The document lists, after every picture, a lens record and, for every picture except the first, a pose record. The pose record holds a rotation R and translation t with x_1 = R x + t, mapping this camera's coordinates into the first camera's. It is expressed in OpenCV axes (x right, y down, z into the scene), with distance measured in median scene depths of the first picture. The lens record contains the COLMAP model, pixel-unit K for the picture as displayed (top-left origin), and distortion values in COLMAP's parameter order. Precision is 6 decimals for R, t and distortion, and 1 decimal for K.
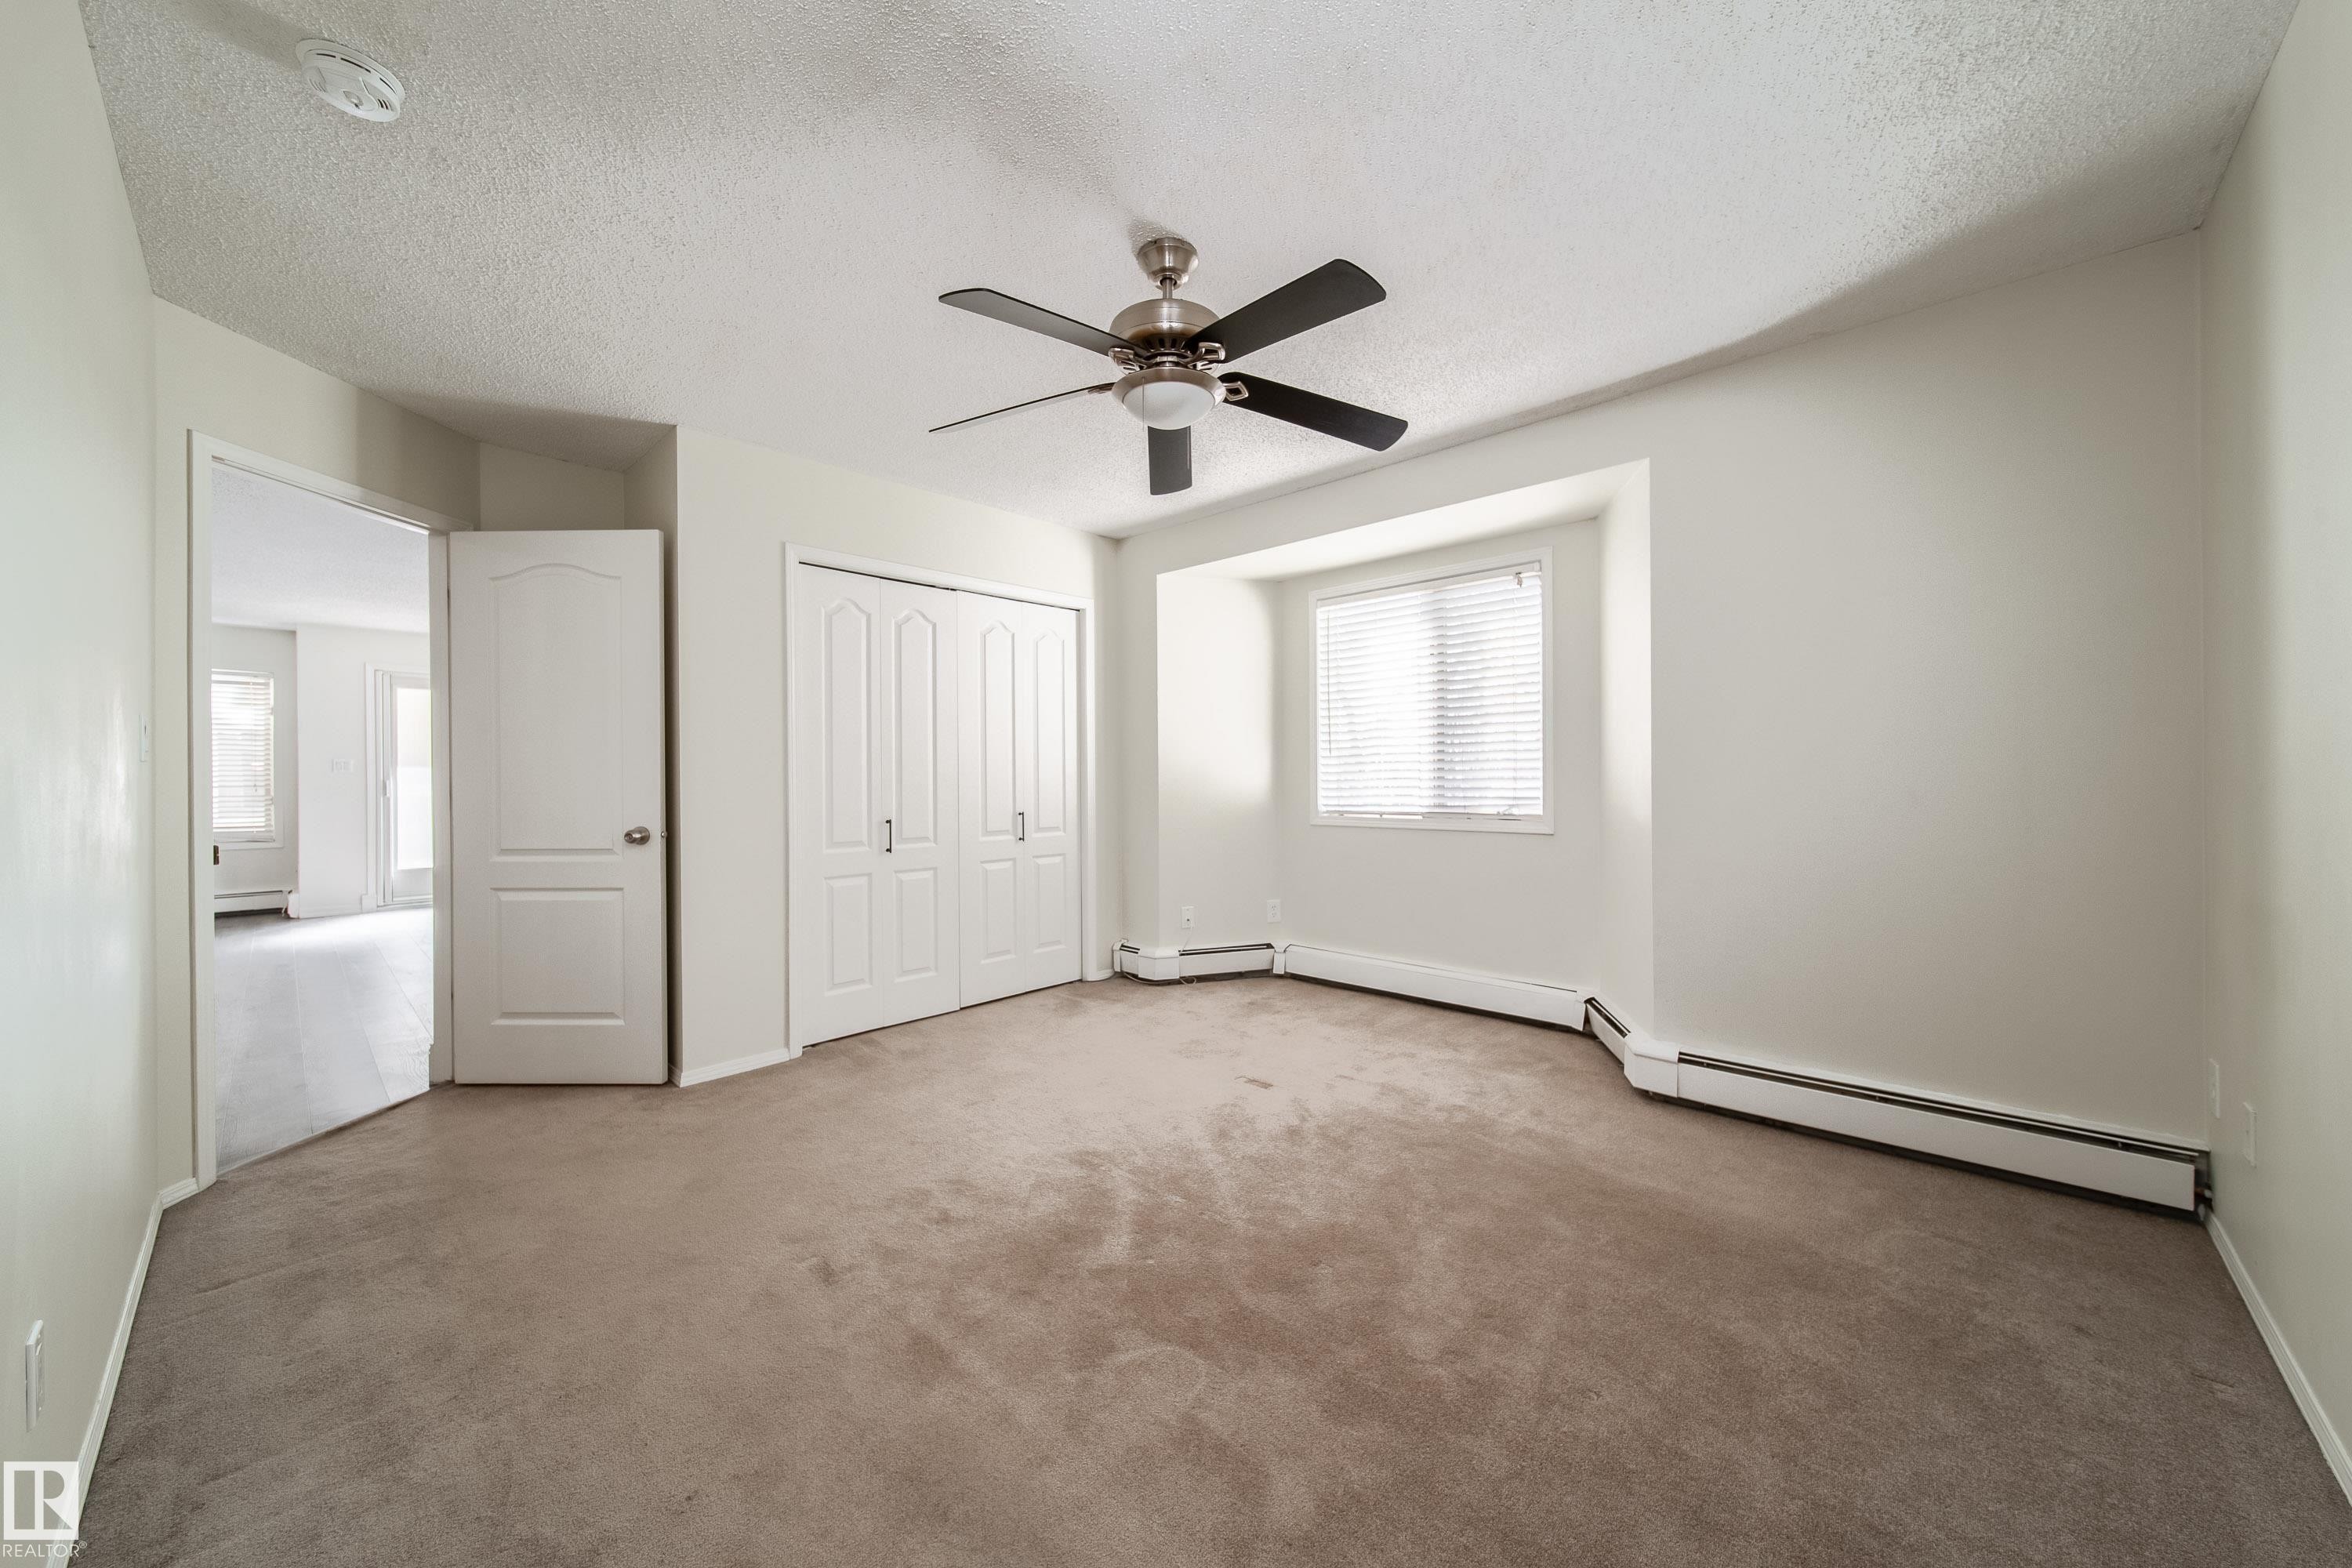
lens RADIAL K [[842.9, 0, 1180.0], [0, 842.9, 777.0], [0, 0, 1]] dist [-0.000437, -0.000100]
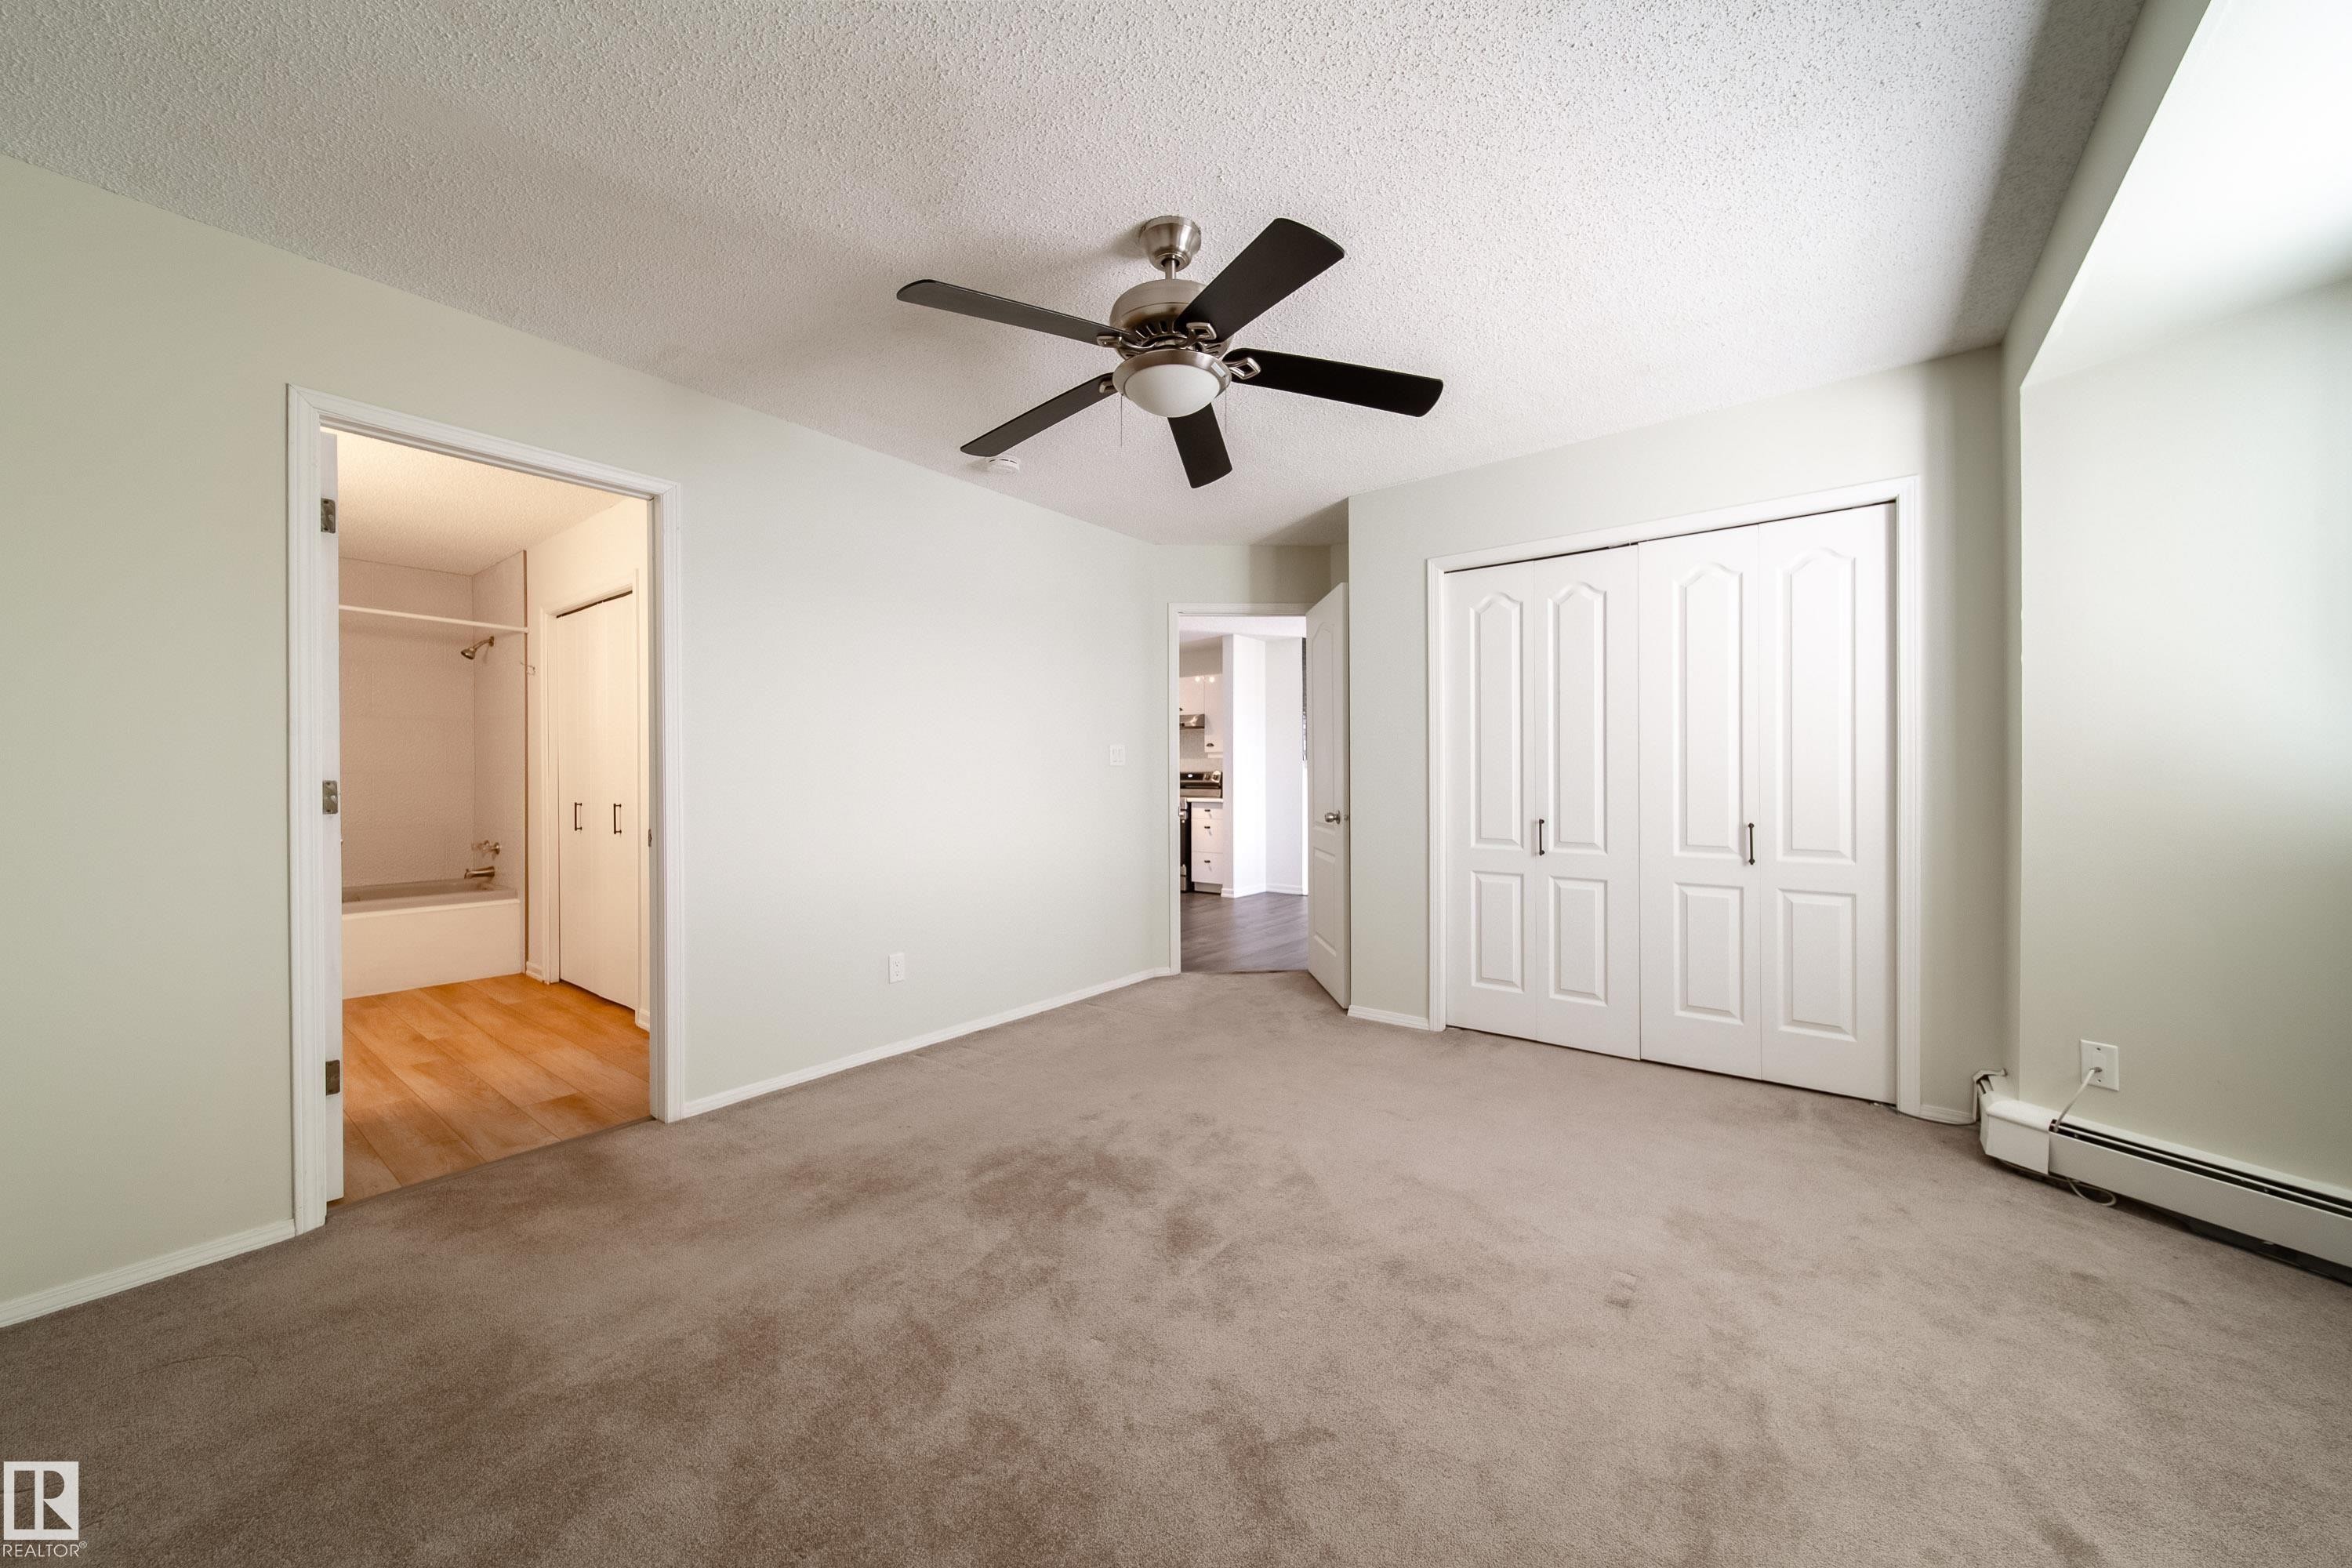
lens RADIAL K [[842.9, 0, 1180.0], [0, 842.9, 777.0], [0, 0, 1]] dist [-0.000437, -0.000100]
pose [[0.090364, 0.015919, -0.995782, 0.550263], [0.011172, 0.999793, 0.016996, -0.017147], [0.995846, -0.012660, 0.090167, 0.530446]]
